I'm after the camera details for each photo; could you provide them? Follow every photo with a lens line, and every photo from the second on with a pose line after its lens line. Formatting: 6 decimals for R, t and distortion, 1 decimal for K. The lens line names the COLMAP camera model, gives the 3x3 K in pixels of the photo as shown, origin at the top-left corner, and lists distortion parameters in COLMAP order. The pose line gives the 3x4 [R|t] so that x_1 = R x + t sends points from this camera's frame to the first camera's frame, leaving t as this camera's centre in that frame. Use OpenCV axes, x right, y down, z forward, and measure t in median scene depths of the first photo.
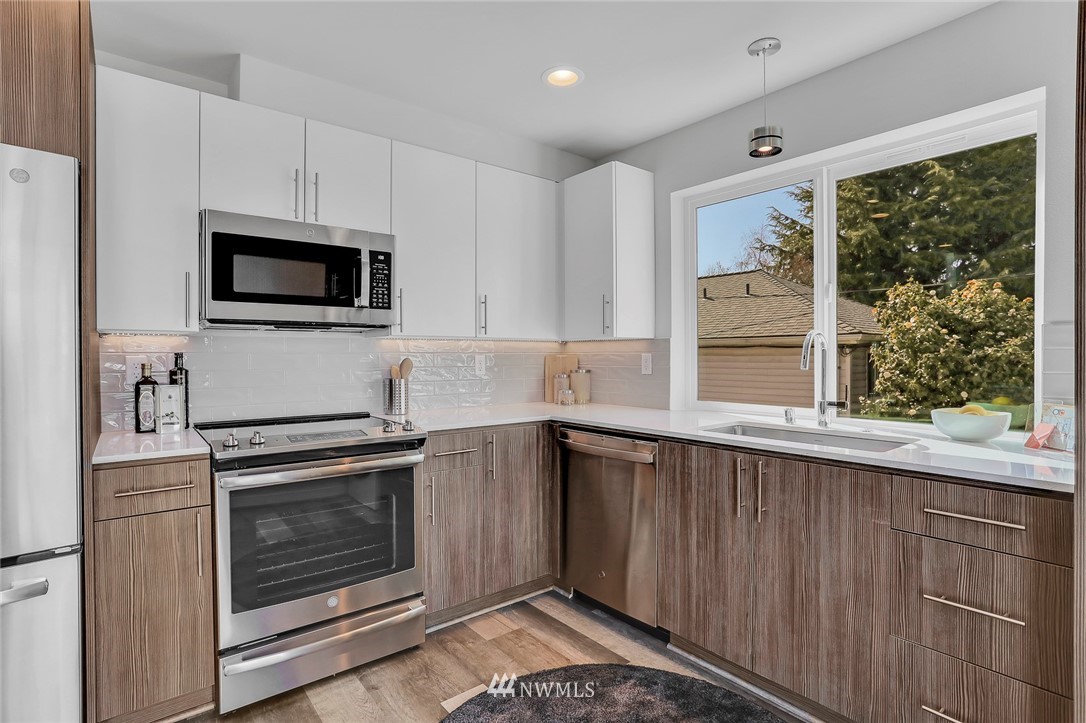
lens RADIAL K [[550.8, 0, 535.7], [0, 550.8, 349.8], [0, 0, 1]] dist [-0.067290, 0.029049]
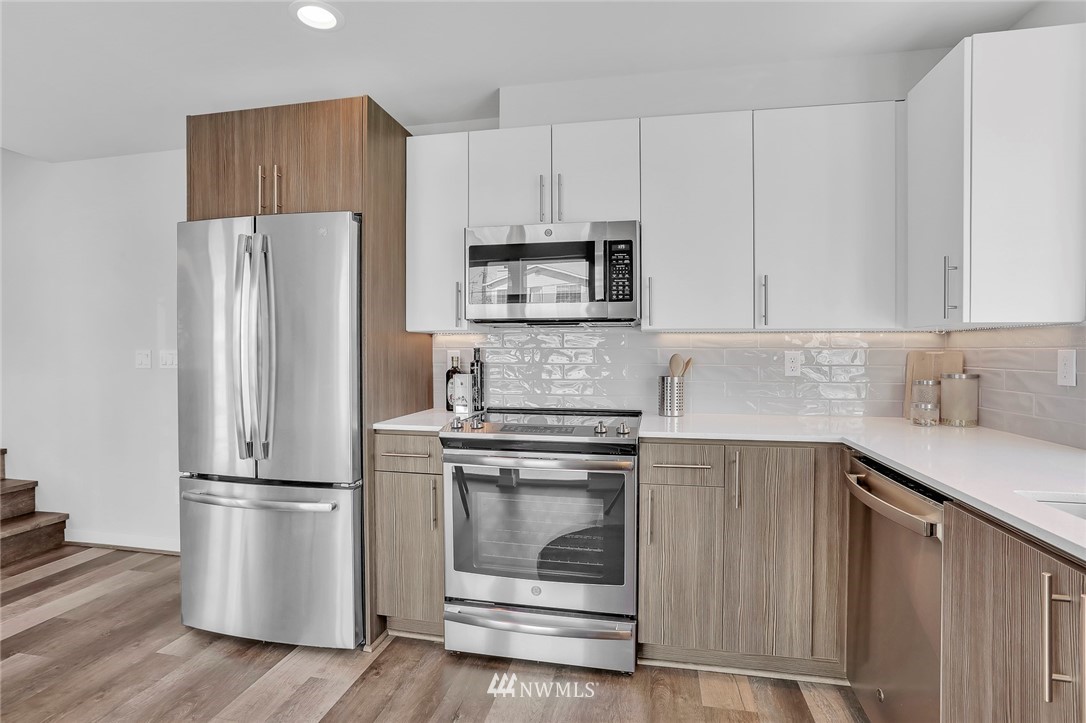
lens RADIAL K [[554.9, 0, 527.2], [0, 554.9, 343.8], [0, 0, 1]] dist [-0.067090, 0.029108]
pose [[0.621552, -0.005596, -0.783353, 0.360313], [0.003856, 0.999984, -0.004085, 0.001271], [0.783364, -0.000482, 0.621563, 0.281782]]
